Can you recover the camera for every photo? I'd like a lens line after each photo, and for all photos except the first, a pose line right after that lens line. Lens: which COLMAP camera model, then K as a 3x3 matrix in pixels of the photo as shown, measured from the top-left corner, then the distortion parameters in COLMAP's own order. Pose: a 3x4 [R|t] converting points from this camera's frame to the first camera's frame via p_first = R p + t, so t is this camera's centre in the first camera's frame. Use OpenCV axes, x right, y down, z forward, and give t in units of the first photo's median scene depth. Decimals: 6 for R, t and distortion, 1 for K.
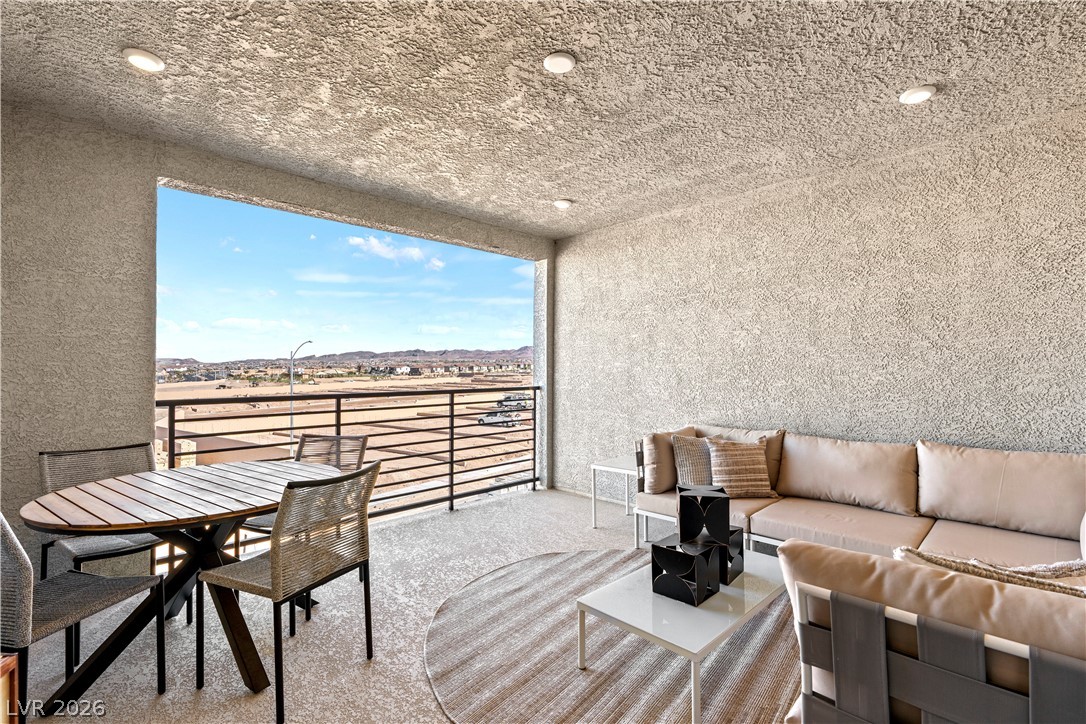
lens RADIAL K [[493.3, 0, 543.7], [0, 493.3, 365.2], [0, 0, 1]] dist [-0.002232, -0.000248]
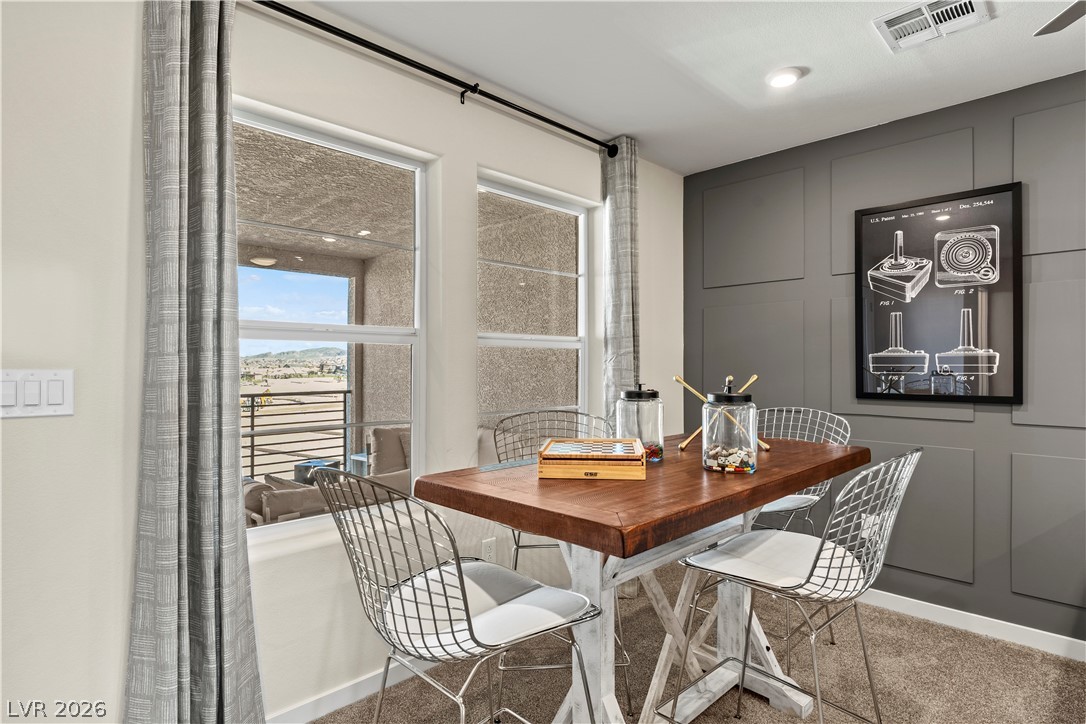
lens RADIAL K [[575.6, 0, 543.1], [0, 575.6, 365.1], [0, 0, 1]] dist [-0.000506, 0.000862]
pose [[0.999993, -0.002166, 0.003185, 0.626629], [0.002155, 0.999992, 0.003379, -0.026089], [-0.003193, -0.003373, 0.999989, -0.456357]]
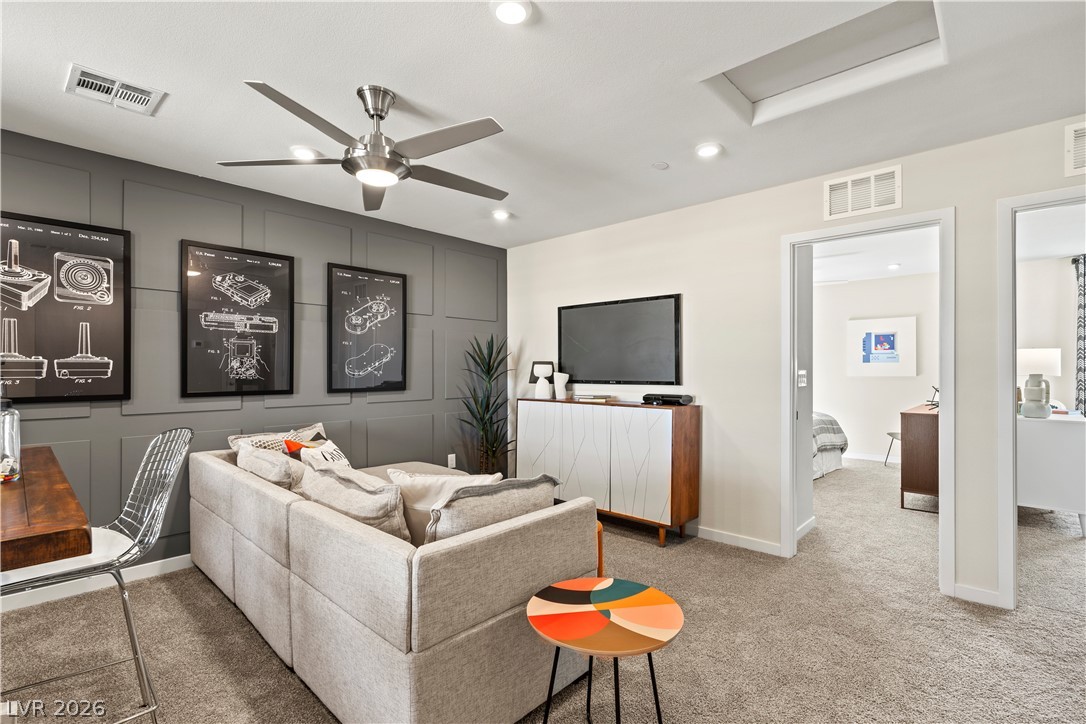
lens RADIAL K [[504.5, 0, 544.5], [0, 504.5, 369.1], [0, 0, 1]] dist [-0.002323, -0.000277]
pose [[-0.043183, -0.000172, 0.999067, 0.370839], [-0.001966, 0.999998, 0.000088, -0.025106], [-0.999065, -0.001960, -0.043183, -0.387911]]
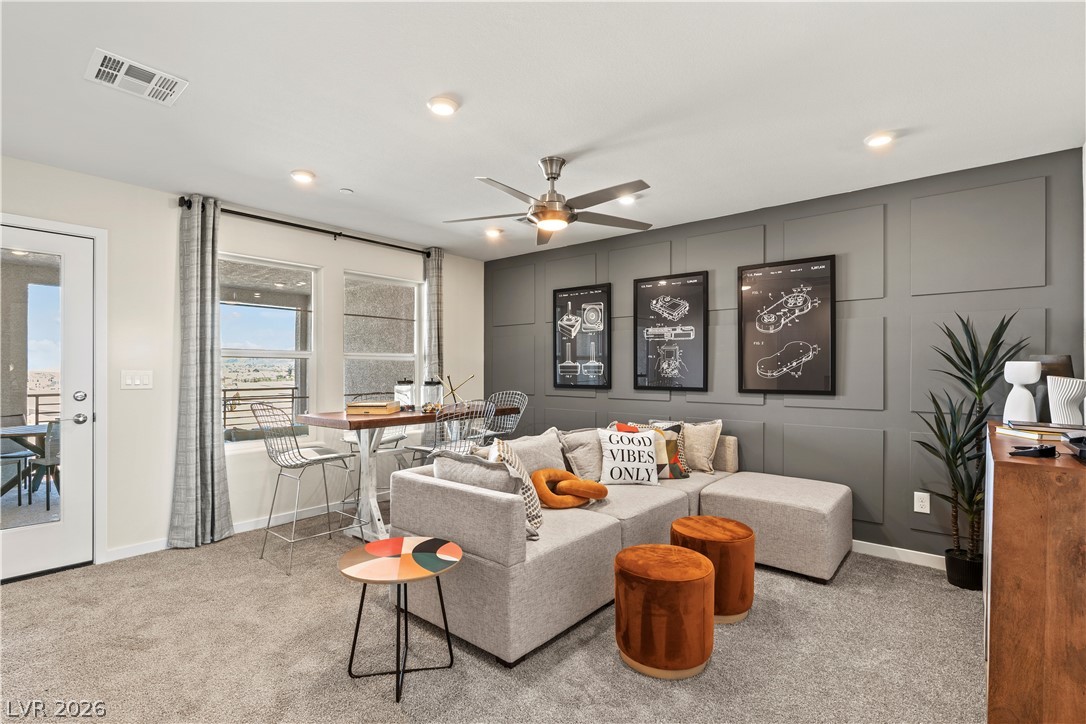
lens RADIAL K [[517.6, 0, 542.6], [0, 517.6, 370.6], [0, 0, 1]] dist [-0.002462, 0.000338]
pose [[0.995980, -0.000164, 0.089574, 0.922775], [-0.000231, 0.999990, 0.004397, -0.026794], [-0.089574, -0.004400, 0.995970, -1.064136]]
